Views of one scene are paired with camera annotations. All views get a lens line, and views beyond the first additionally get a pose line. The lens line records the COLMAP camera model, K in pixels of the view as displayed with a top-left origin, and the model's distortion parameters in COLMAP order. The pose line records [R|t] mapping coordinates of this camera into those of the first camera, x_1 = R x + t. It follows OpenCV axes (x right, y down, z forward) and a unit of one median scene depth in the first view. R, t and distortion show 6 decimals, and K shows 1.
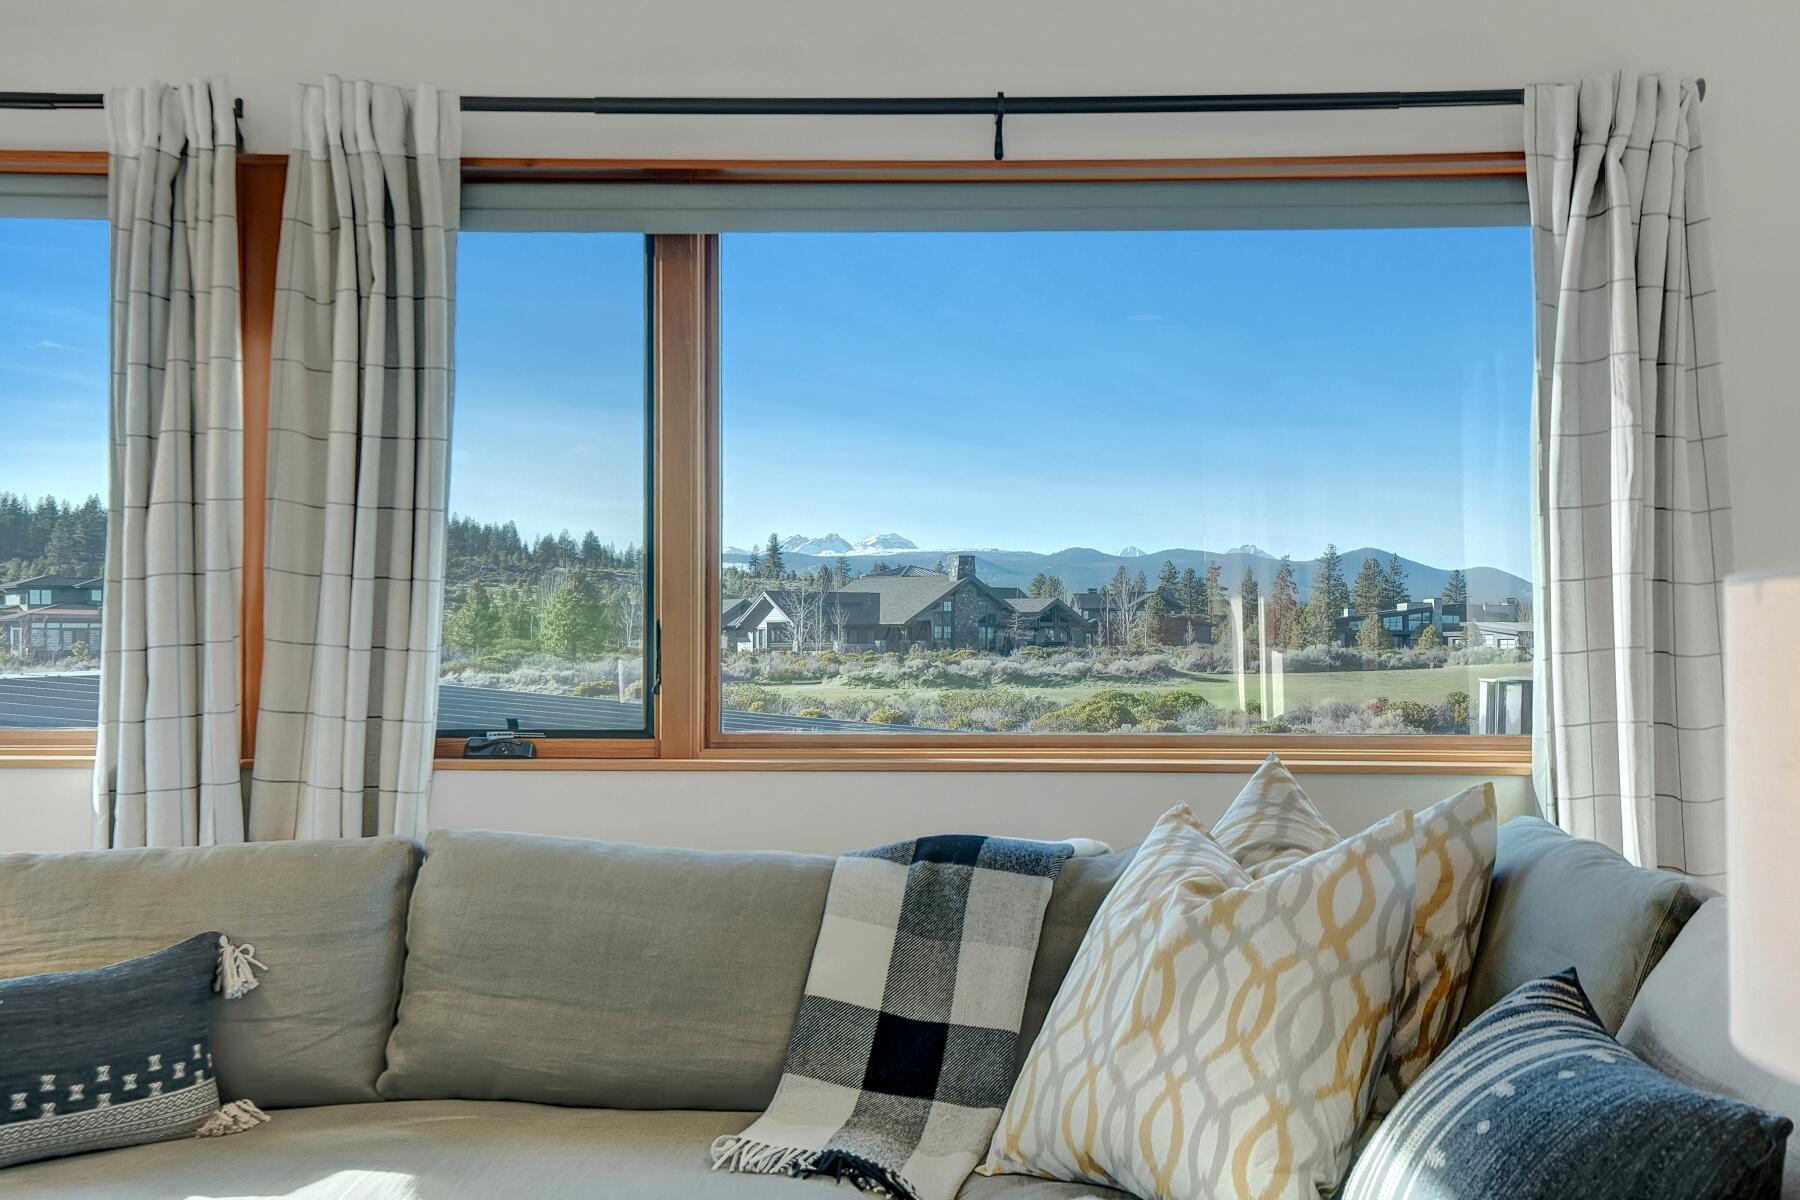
lens RADIAL K [[1866.4, 0, 934.4], [0, 1866.4, 604.6], [0, 0, 1]] dist [0.085984, 0.011957]
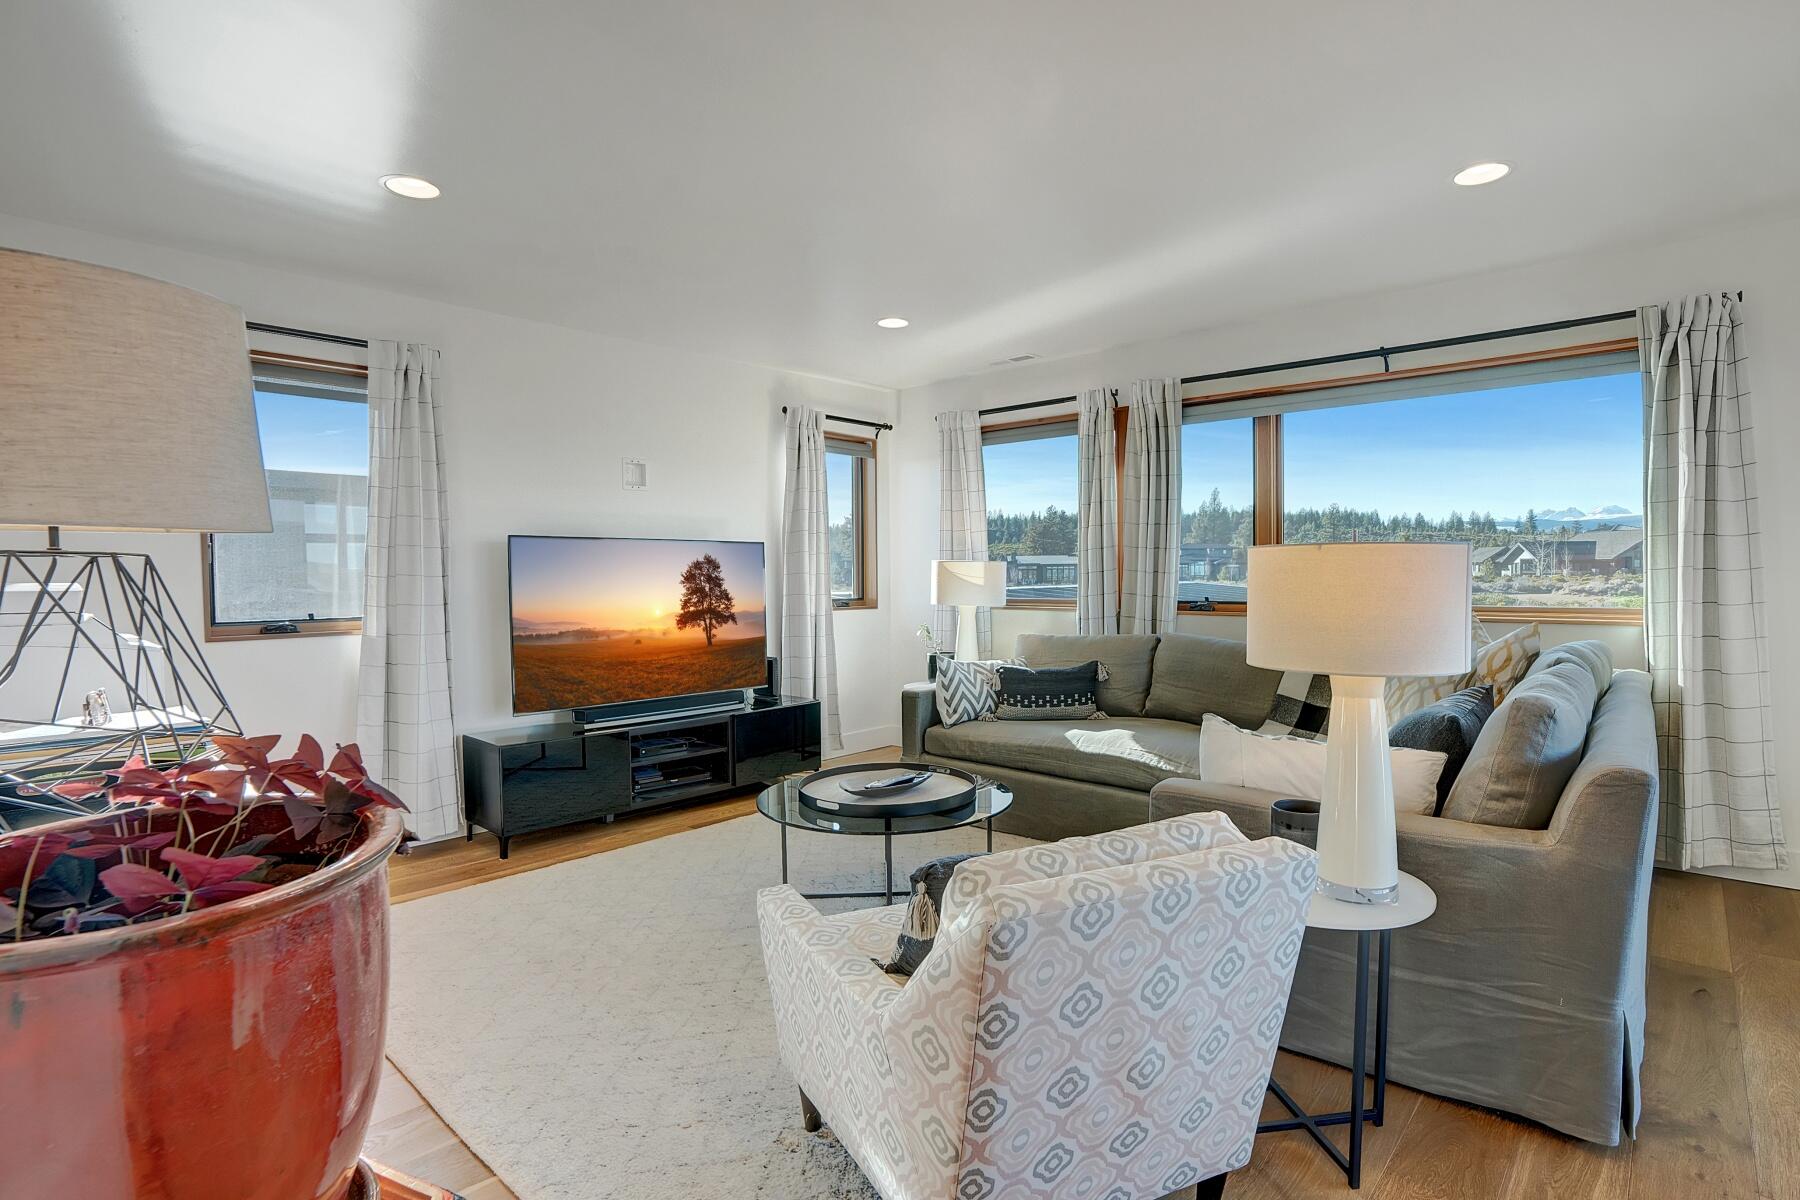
lens RADIAL K [[893.4, 0, 935.9], [0, 893.4, 616.3], [0, 0, 1]] dist [-0.070578, 0.033888]
pose [[0.773157, 0.019733, -0.633907, 0.314550], [0.024097, 0.997880, 0.060453, -0.000419], [0.633756, -0.062015, 0.771043, -0.287365]]
